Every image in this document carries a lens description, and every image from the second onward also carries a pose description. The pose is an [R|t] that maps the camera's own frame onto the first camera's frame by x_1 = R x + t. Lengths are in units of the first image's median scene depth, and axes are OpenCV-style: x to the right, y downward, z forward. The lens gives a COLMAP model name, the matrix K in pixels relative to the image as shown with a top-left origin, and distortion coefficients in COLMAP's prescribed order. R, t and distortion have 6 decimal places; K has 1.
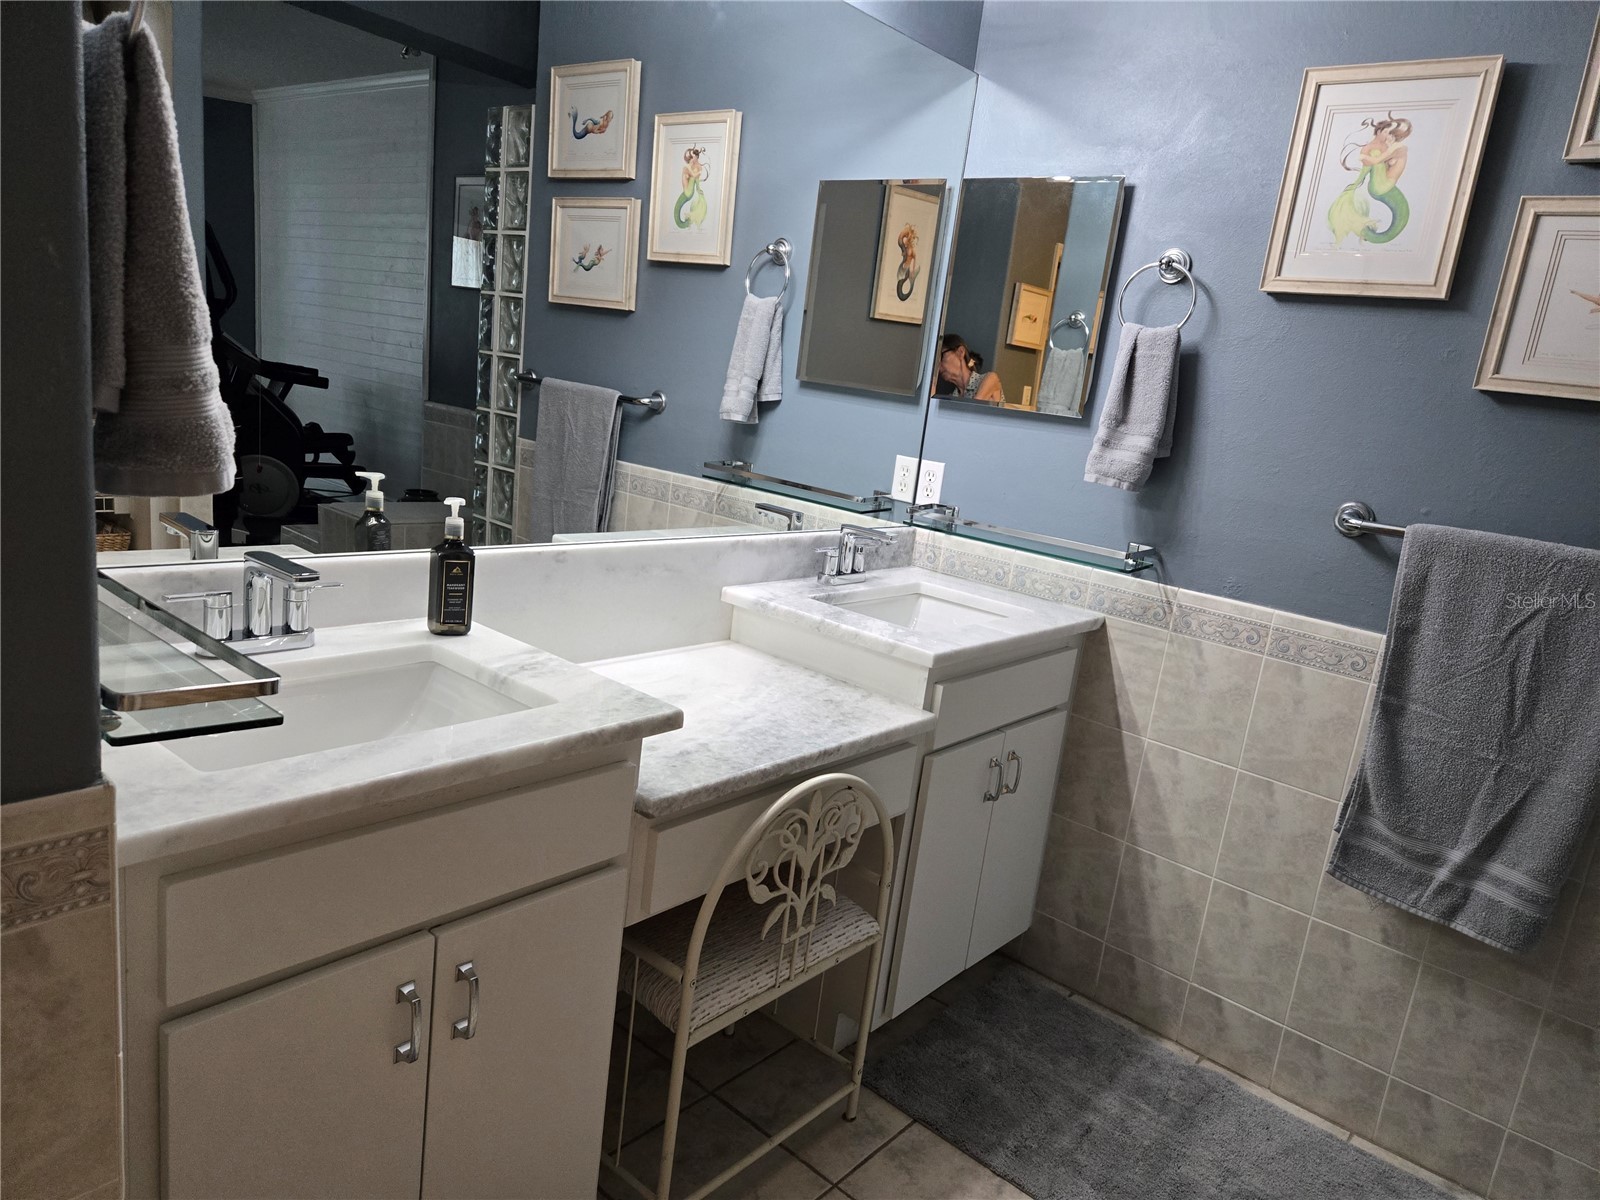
lens RADIAL K [[1079.0, 0, 793.1], [0, 1079.0, 619.3], [0, 0, 1]] dist [0.086398, -0.076672]
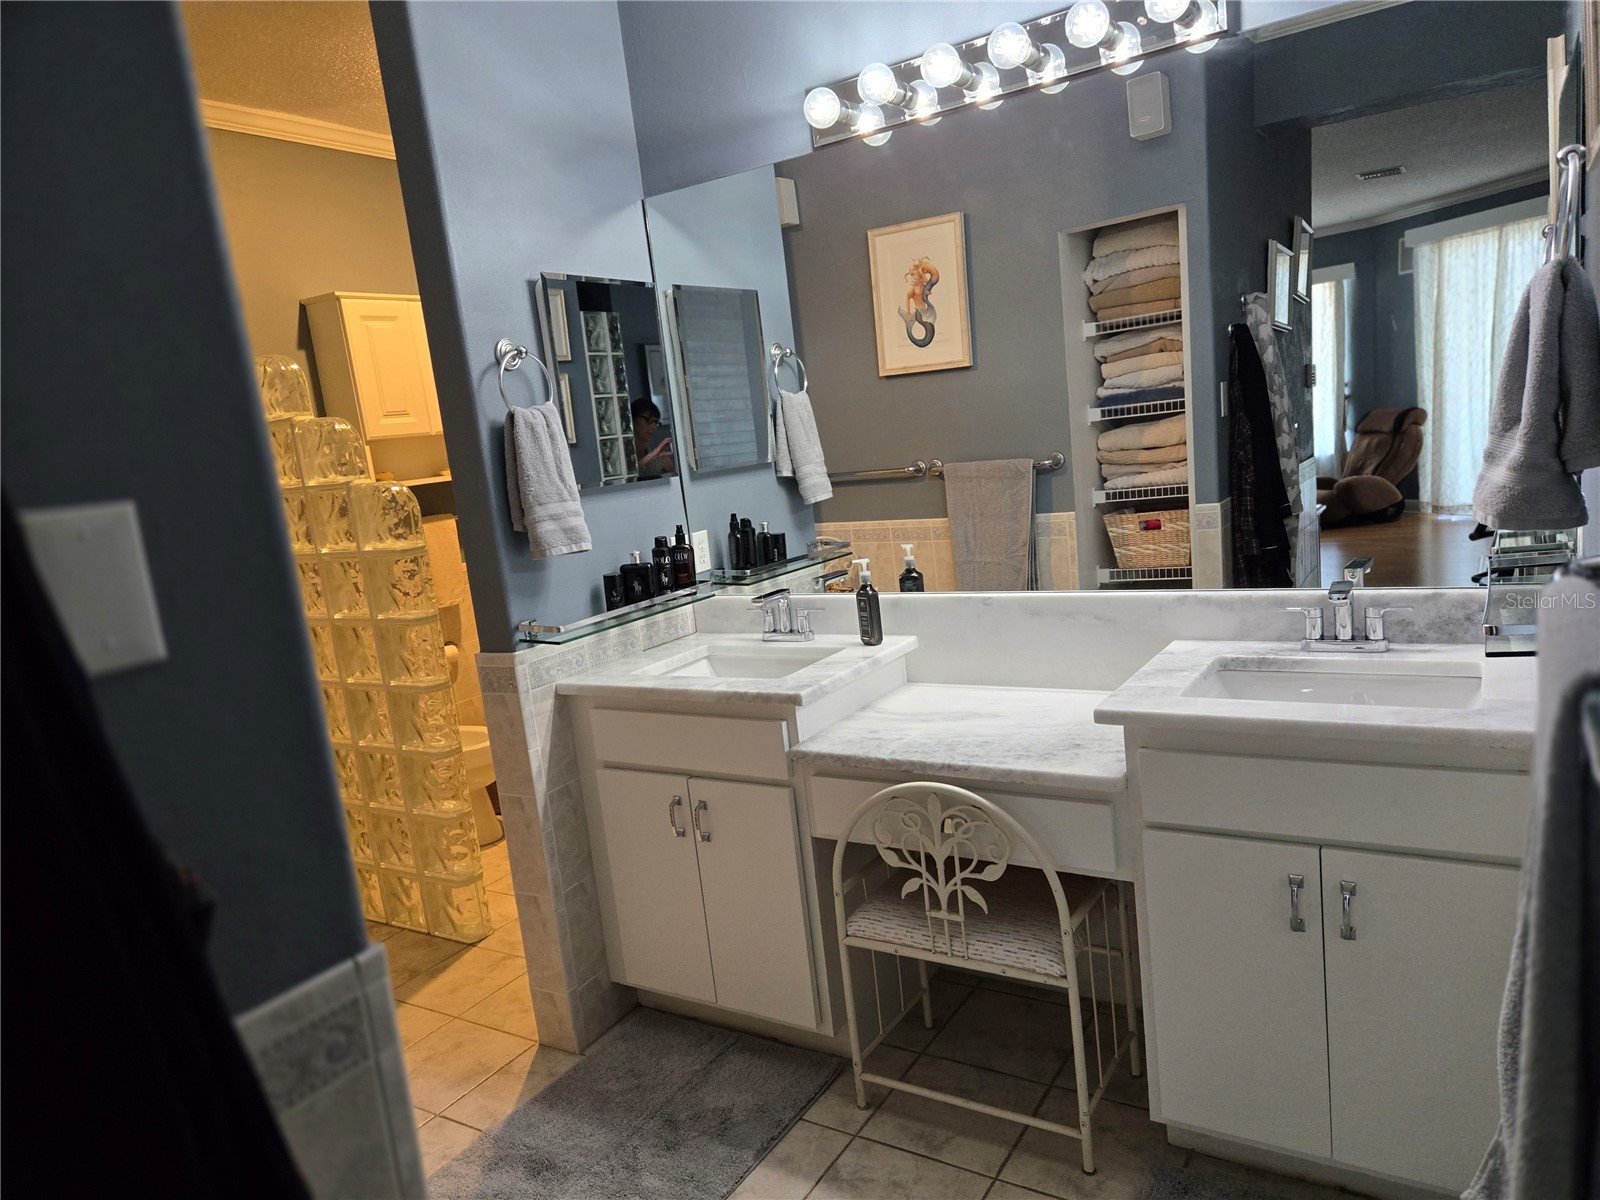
lens RADIAL K [[1079.0, 0, 793.1], [0, 1079.0, 619.3], [0, 0, 1]] dist [0.086398, -0.076672]
pose [[0.114751, 0.036861, -0.992710, 1.180243], [-0.103986, 0.994267, 0.024899, -0.048871], [0.987937, 0.100371, 0.117927, 0.671113]]
